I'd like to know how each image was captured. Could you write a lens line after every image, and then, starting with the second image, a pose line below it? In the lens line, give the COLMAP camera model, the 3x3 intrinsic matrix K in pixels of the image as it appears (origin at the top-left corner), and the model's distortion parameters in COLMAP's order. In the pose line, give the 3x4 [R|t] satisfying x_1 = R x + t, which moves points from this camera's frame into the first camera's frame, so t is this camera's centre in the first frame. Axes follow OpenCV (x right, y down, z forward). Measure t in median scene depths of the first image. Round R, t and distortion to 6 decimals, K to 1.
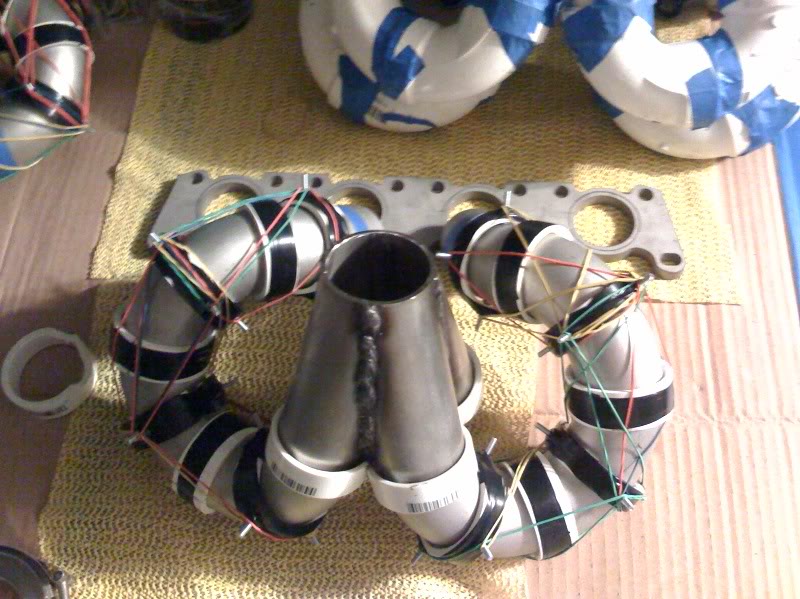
lens RADIAL K [[863.2, 0, 400.0], [0, 863.2, 299.5], [0, 0, 1]] dist [0.065883, -0.374096]
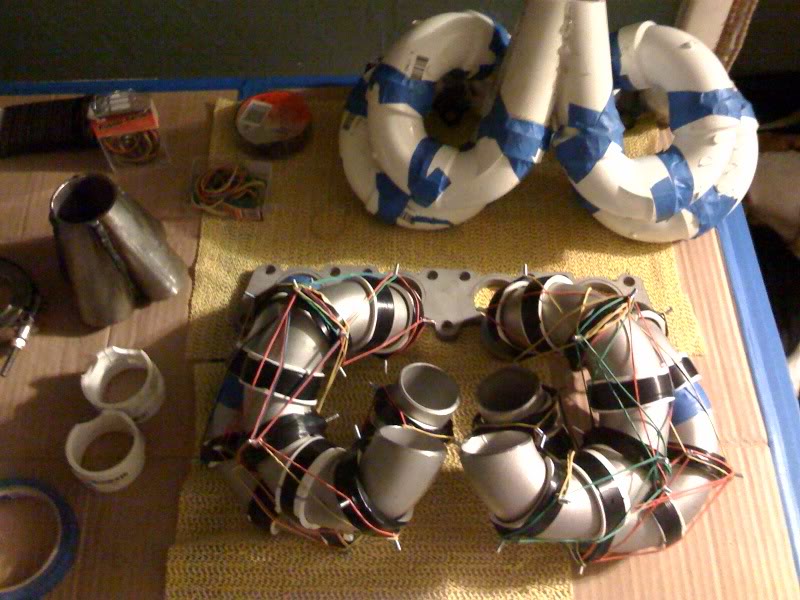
lens RADIAL K [[863.2, 0, 400.0], [0, 863.2, 300.0], [0, 0, 1]] dist [0.065883, -0.374096]
pose [[0.996577, -0.044811, 0.069467, -0.139419], [0.049655, 0.996335, -0.069649, -0.007995], [-0.066091, 0.072860, 0.995150, -0.259311]]
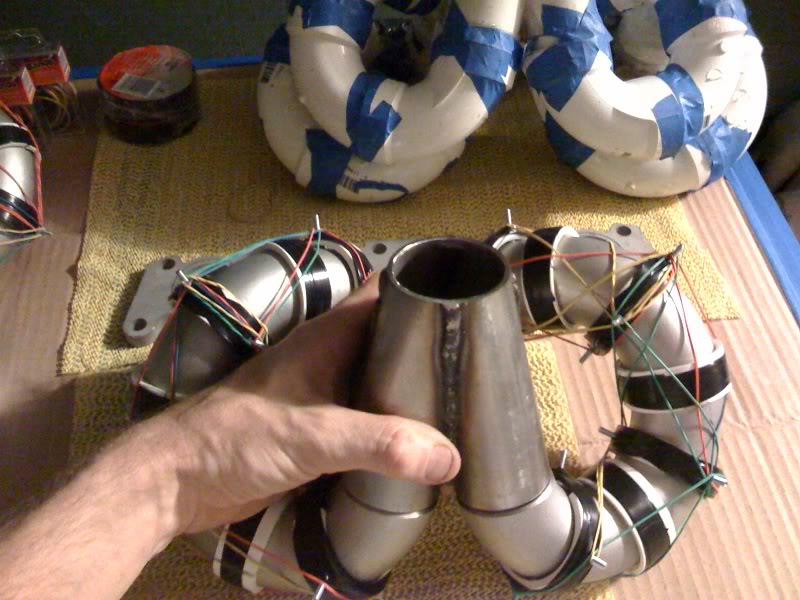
lens RADIAL K [[863.2, 0, 400.0], [0, 863.2, 300.0], [0, 0, 1]] dist [0.065883, -0.374096]
pose [[0.984398, -0.103372, 0.142386, -0.133492], [0.131739, 0.969435, -0.206980, 0.138823], [-0.116638, 0.222509, 0.967928, 0.065051]]
